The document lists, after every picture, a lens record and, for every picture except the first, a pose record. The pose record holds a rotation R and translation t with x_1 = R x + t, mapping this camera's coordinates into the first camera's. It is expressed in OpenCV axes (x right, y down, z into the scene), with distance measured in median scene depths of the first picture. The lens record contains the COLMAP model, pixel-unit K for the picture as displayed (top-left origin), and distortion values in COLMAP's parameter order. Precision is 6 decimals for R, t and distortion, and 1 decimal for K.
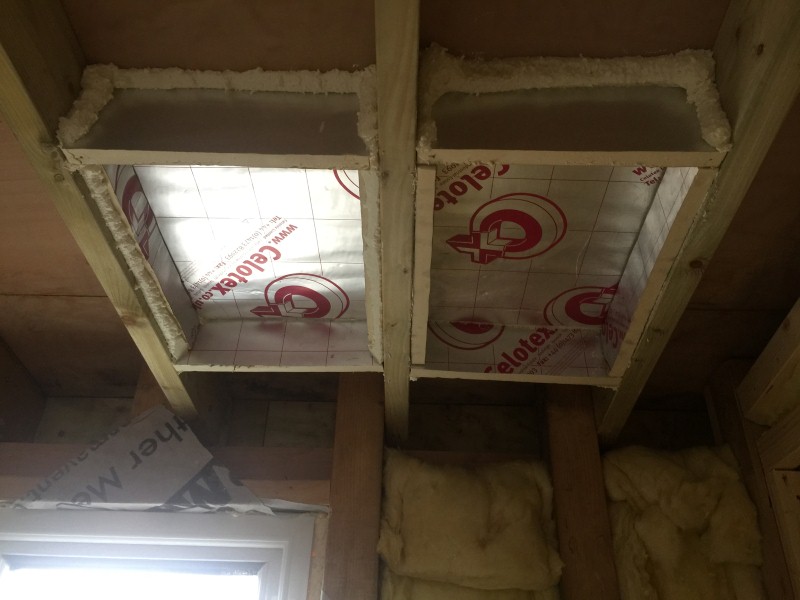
lens RADIAL K [[688.9, 0, 400.0], [0, 688.9, 300.0], [0, 0, 1]] dist [0.047697, -0.044248]
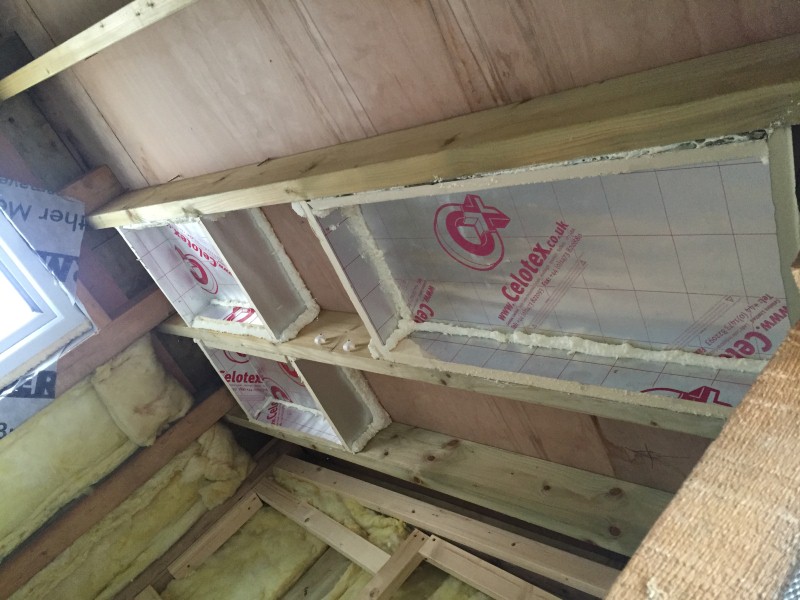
lens RADIAL K [[688.9, 0, 400.0], [0, 688.9, 300.0], [0, 0, 1]] dist [0.047697, -0.044248]
pose [[0.422024, 0.776583, 0.467776, -0.634663], [-0.885784, 0.463107, 0.030316, -0.429874], [-0.193088, -0.427142, 0.883327, -0.590894]]
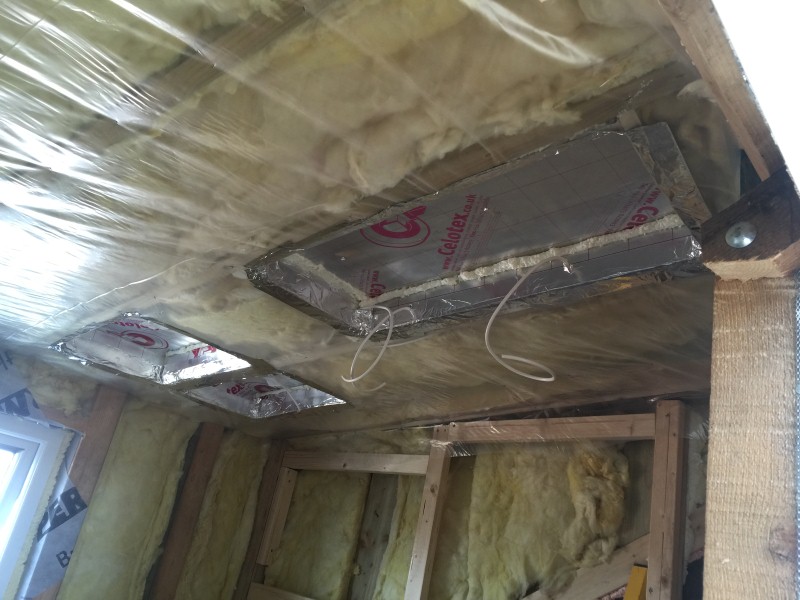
lens RADIAL K [[688.2, 0, 400.5], [0, 688.2, 311.0], [0, 0, 1]] dist [0.033139, -0.012291]
pose [[0.624050, 0.354556, 0.696313, -0.924454], [-0.538972, 0.840523, 0.055051, -0.480852], [-0.565748, -0.409647, 0.715624, -0.571139]]
